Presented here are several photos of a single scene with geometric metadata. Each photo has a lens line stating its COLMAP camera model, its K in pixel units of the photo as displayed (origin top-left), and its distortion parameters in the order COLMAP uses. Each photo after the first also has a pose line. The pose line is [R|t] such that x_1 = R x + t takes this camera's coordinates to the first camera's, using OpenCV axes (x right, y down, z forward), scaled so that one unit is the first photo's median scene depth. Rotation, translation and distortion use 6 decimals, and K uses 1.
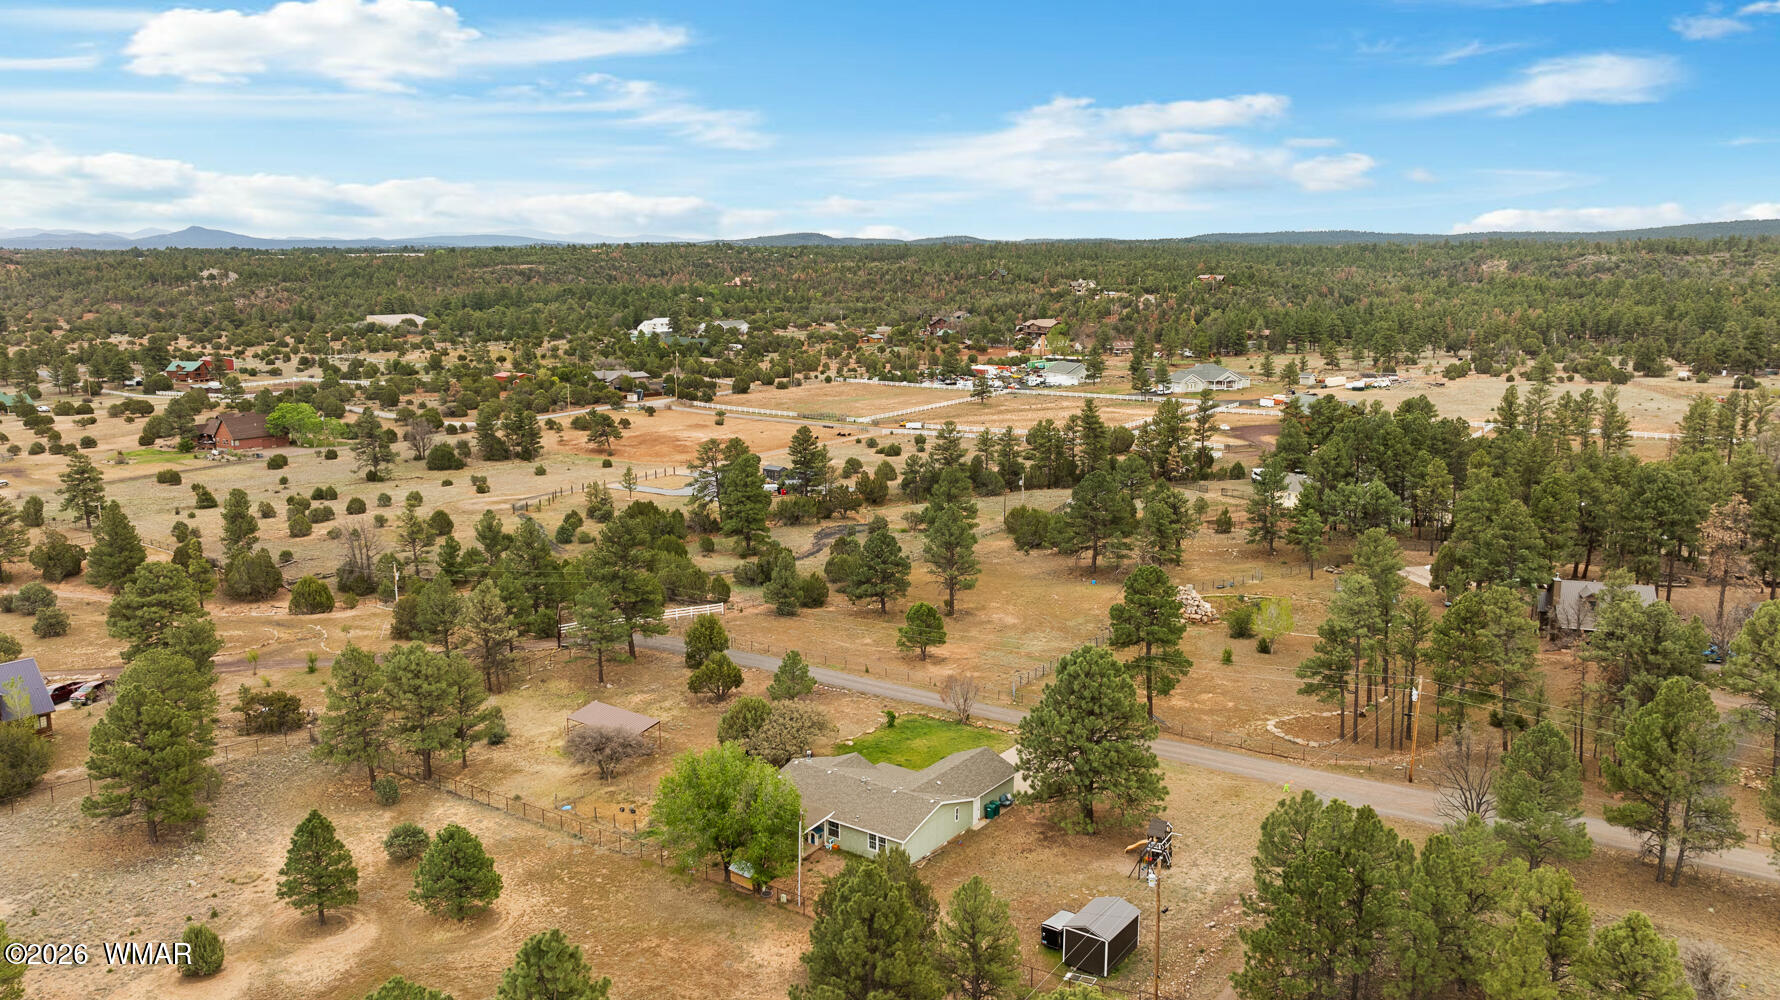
lens RADIAL K [[1312.9, 0, 890.0], [0, 1312.9, 500.0], [0, 0, 1]] dist [0.052110, -0.145577]
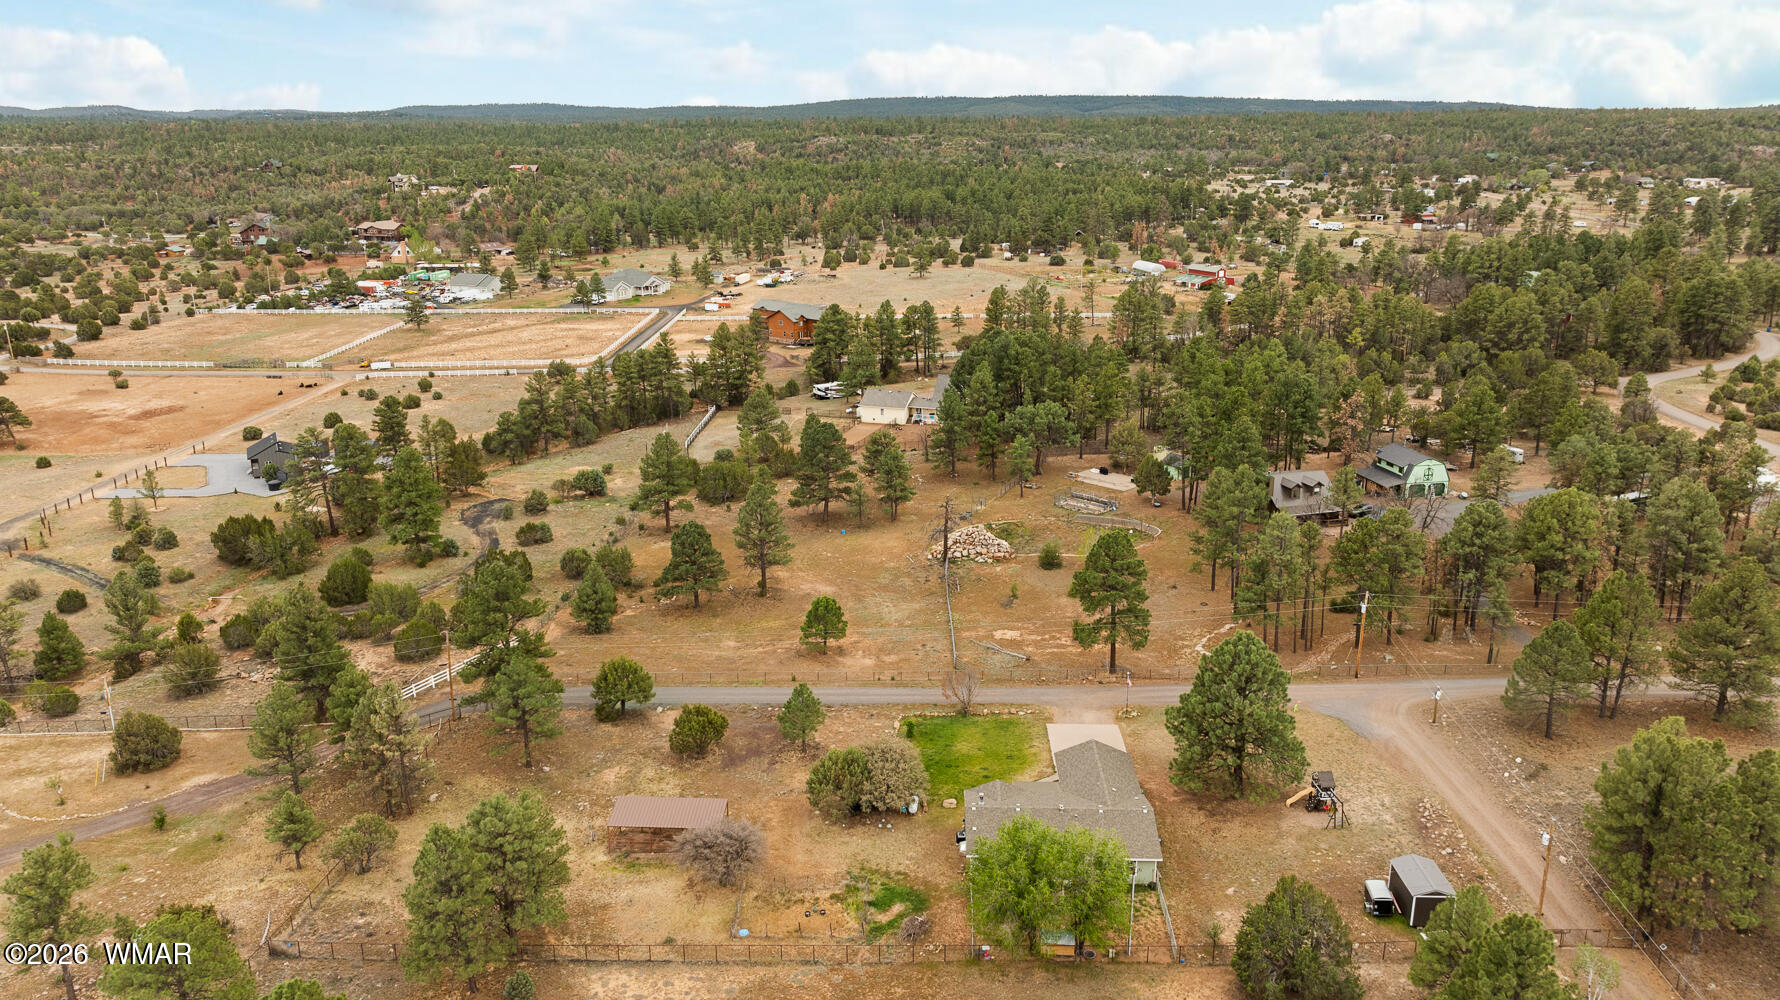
lens RADIAL K [[1279.6, 0, 890.0], [0, 1279.6, 500.0], [0, 0, 1]] dist [0.007216, 0.000353]
pose [[0.831474, -0.157657, 0.532725, -0.239900], [0.103475, 0.986058, 0.130315, -0.061487], [-0.545843, -0.053230, 0.836195, 0.106825]]
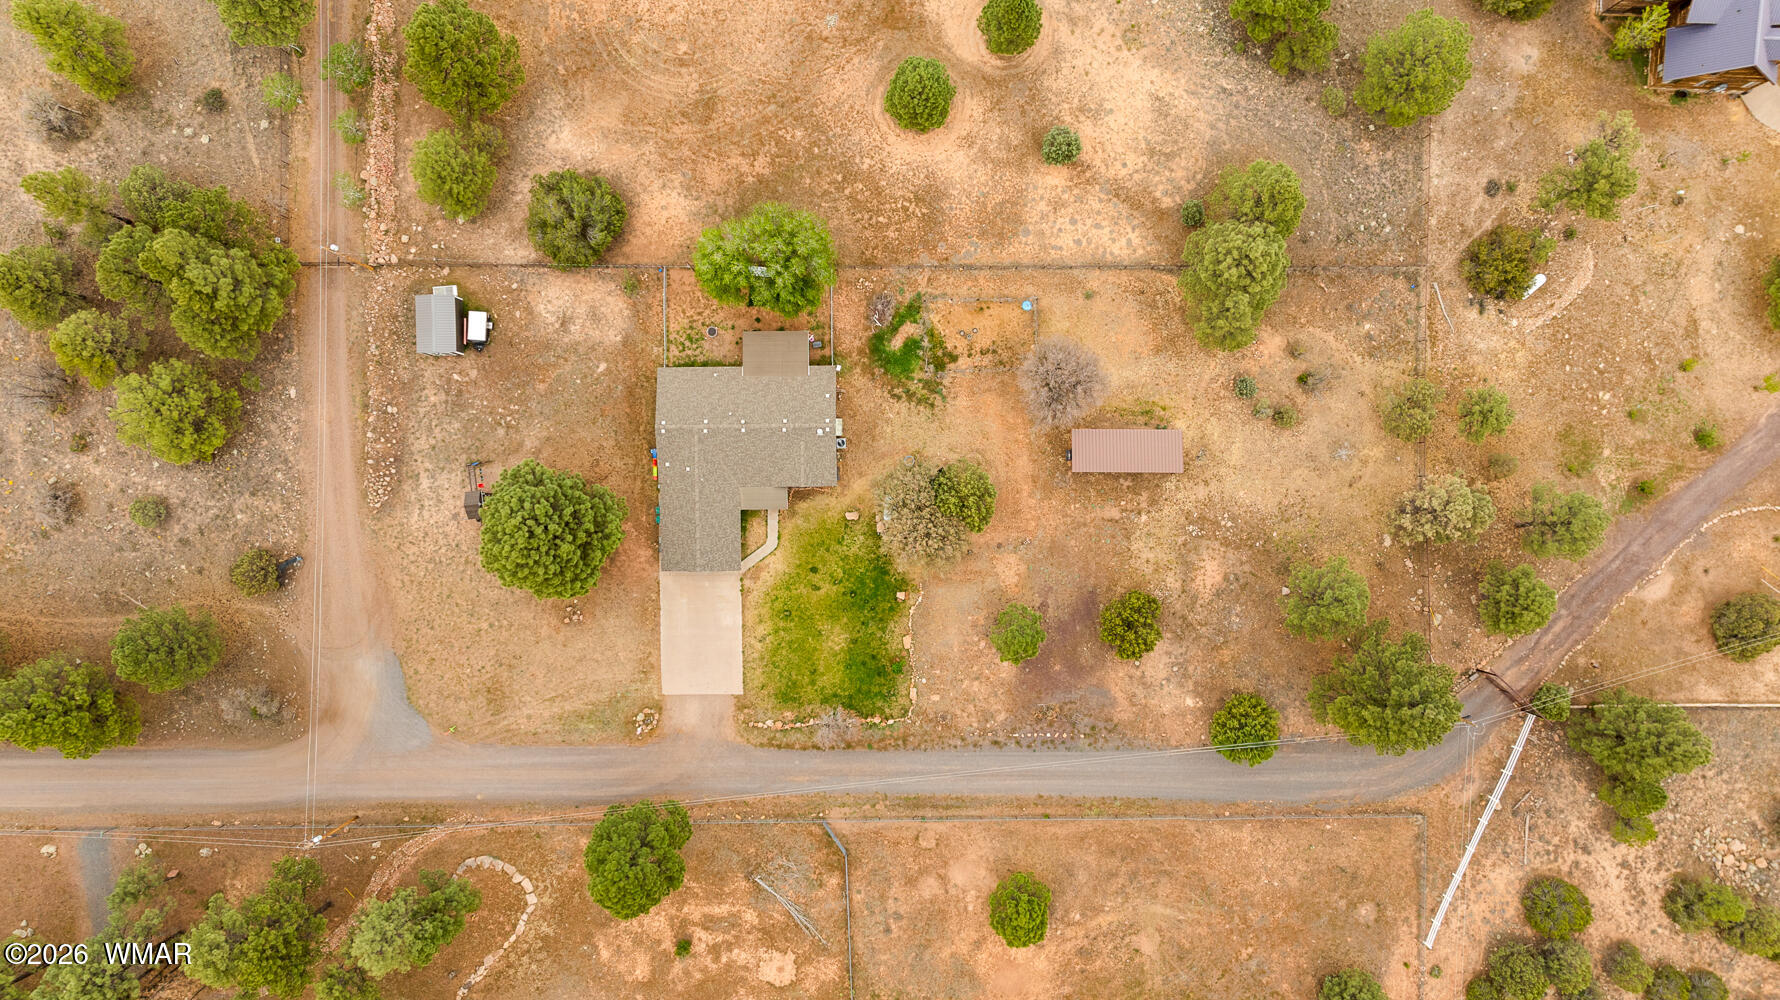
lens RADIAL K [[1267.1, 0, 890.0], [0, 1267.1, 500.0], [0, 0, 1]] dist [-0.001989, 0.005259]
pose [[-0.804704, 0.593642, 0.006342, -0.032739], [-0.107874, -0.156716, 0.981735, -0.310251], [0.583793, 0.789322, 0.190149, 0.364971]]
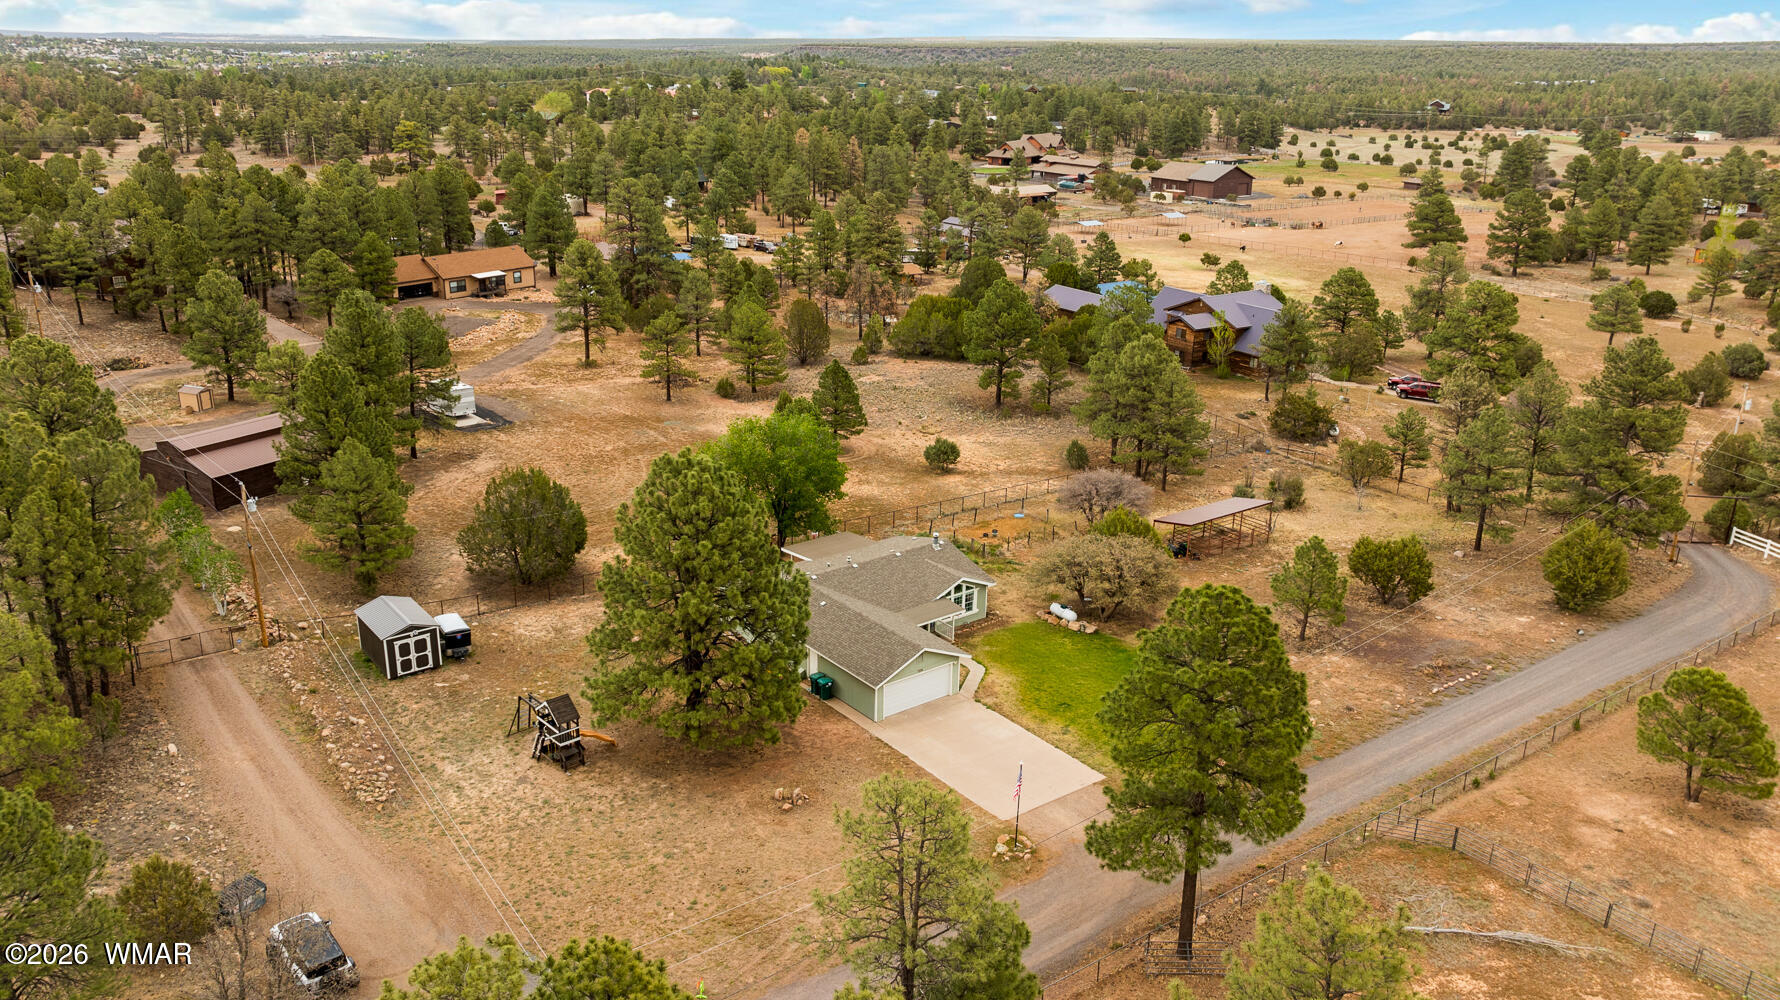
lens RADIAL K [[1326.2, 0, 890.0], [0, 1326.2, 500.0], [0, 0, 1]] dist [0.004812, 0.003329]
pose [[-0.287124, 0.307412, -0.907225, 0.269413], [-0.191405, 0.909592, 0.368791, -0.045521], [0.938575, 0.279536, -0.202326, 0.462392]]
